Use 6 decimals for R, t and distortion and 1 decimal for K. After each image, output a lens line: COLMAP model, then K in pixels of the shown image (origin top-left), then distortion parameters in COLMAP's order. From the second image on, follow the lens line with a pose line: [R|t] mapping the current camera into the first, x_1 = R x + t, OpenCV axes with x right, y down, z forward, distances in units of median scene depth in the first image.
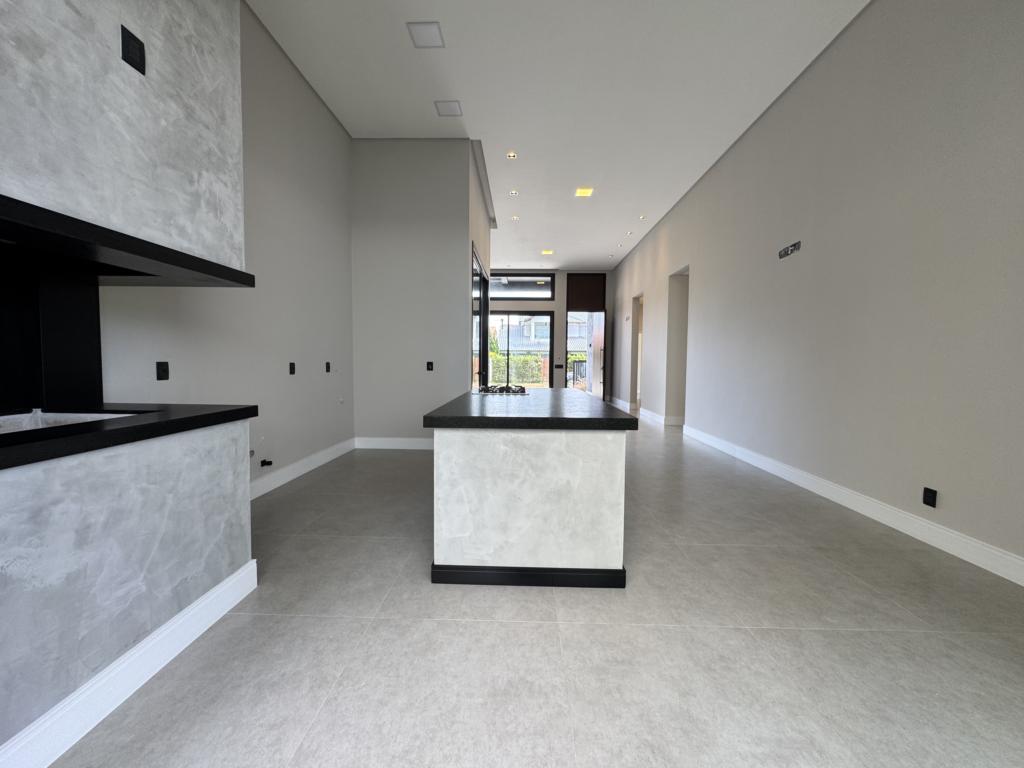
lens RADIAL K [[409.3, 0, 513.4], [0, 409.3, 382.7], [0, 0, 1]] dist [-0.001231, -0.000242]
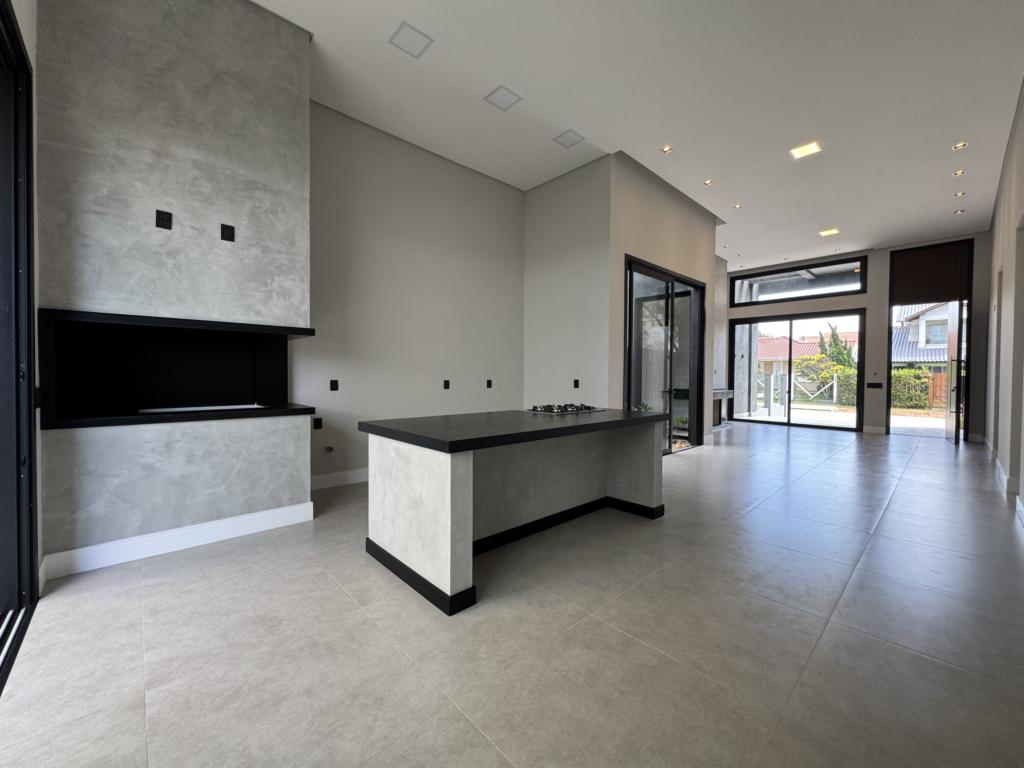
lens RADIAL K [[409.3, 0, 513.4], [0, 409.3, 382.7], [0, 0, 1]] dist [-0.001231, -0.000242]
pose [[0.699369, 0.010285, -0.714687, 1.366155], [-0.037334, 0.999057, -0.022156, -0.045562], [0.713785, 0.042177, 0.699094, 0.521413]]
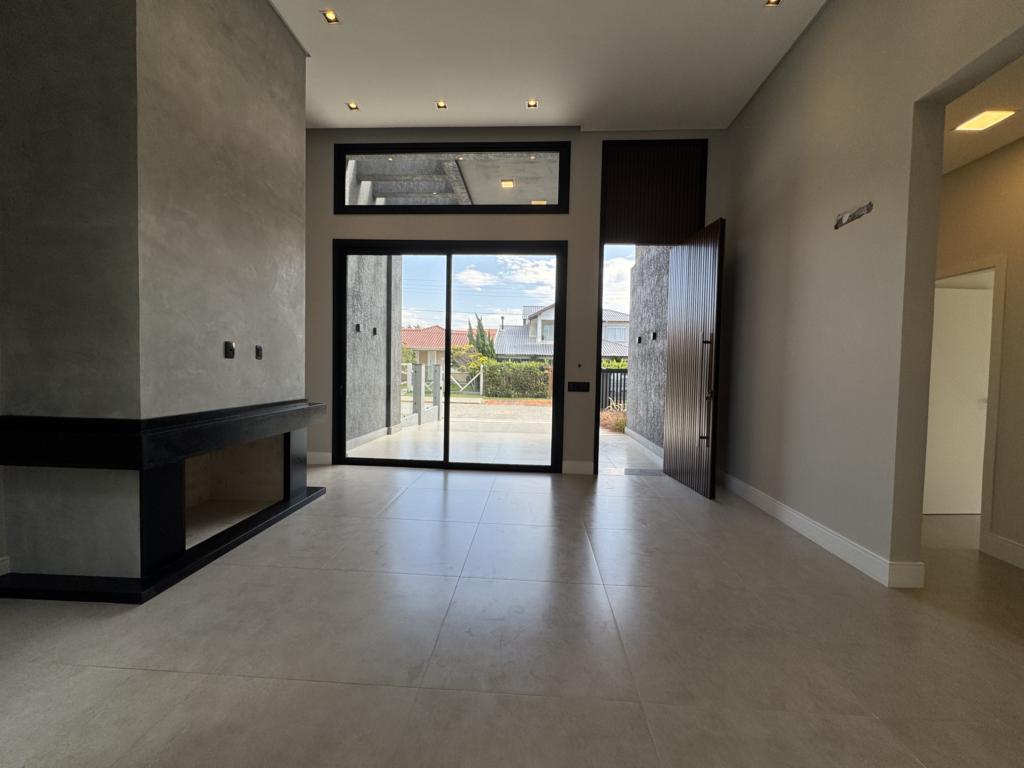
lens RADIAL K [[409.3, 0, 513.4], [0, 409.3, 382.7], [0, 0, 1]] dist [-0.001231, -0.000242]
pose [[0.999541, 0.012525, -0.027578, 0.464541], [-0.012970, 0.999788, -0.016012, -0.278513], [0.027372, 0.016363, 0.999491, 4.696860]]
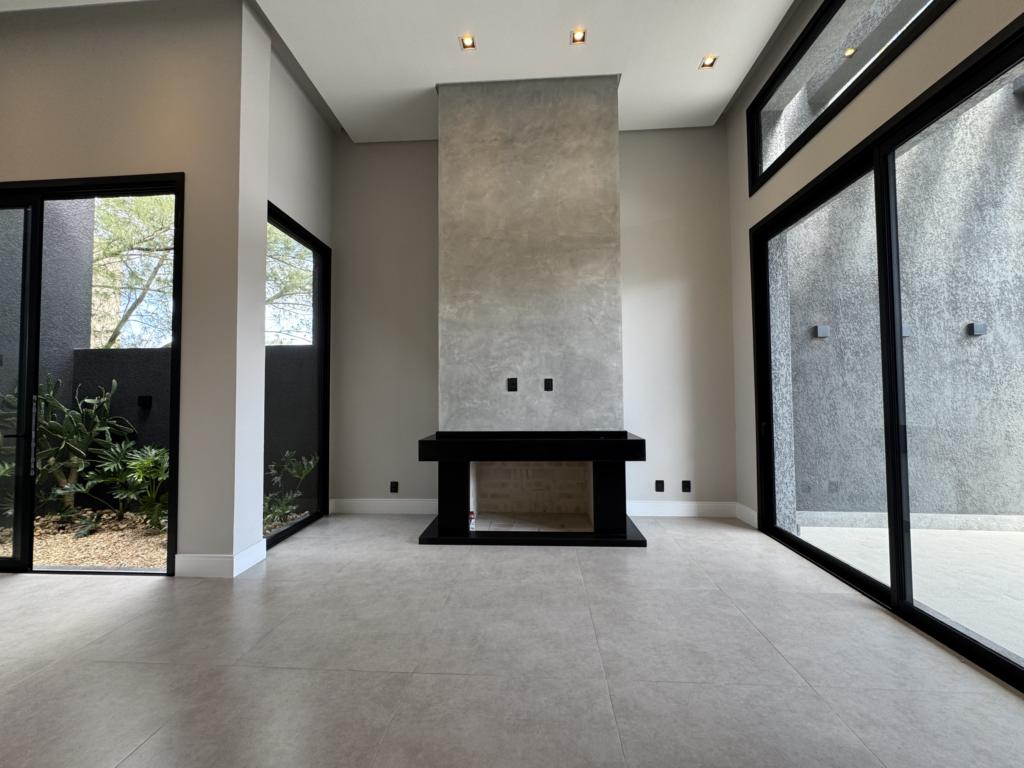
lens RADIAL K [[409.3, 0, 513.4], [0, 409.3, 382.7], [0, 0, 1]] dist [-0.001231, -0.000242]
pose [[-0.039707, -0.044763, -0.998208, 1.348630], [-0.044086, 0.998102, -0.043004, -0.343443], [0.998238, 0.042299, -0.041605, 6.425150]]
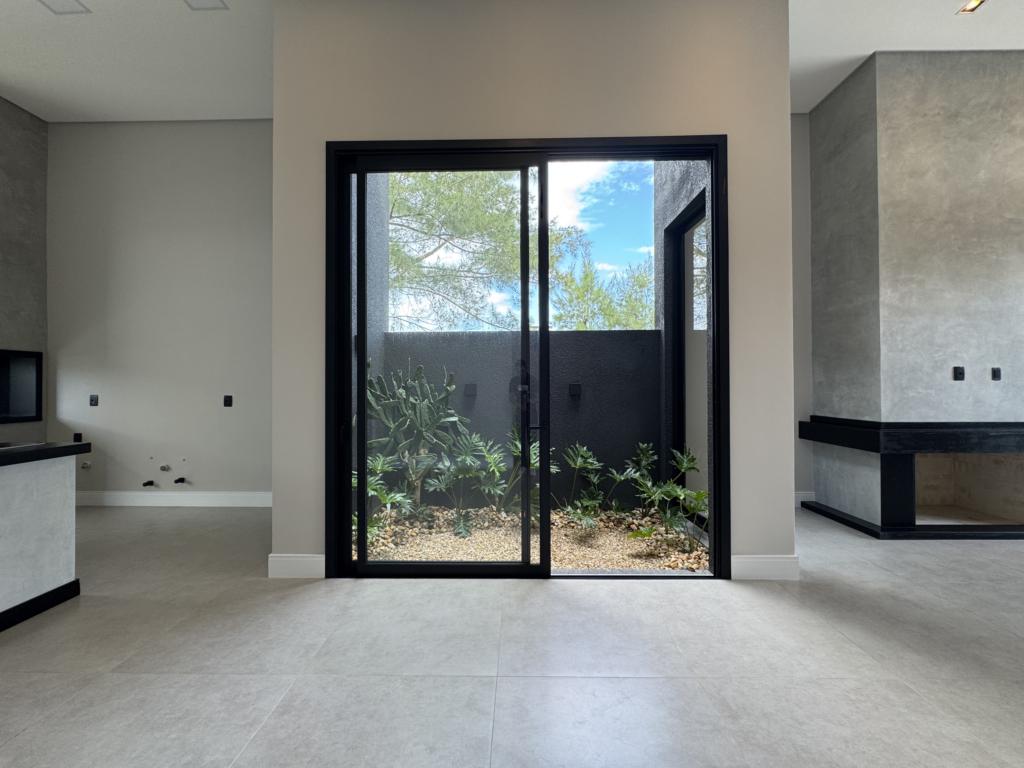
lens RADIAL K [[409.3, 0, 513.4], [0, 409.3, 382.7], [0, 0, 1]] dist [-0.001231, -0.000242]
pose [[0.007768, -0.019293, -0.999784, 1.246940], [-0.048583, 0.998626, -0.019648, -0.232948], [0.998789, 0.048725, 0.006820, 4.134059]]
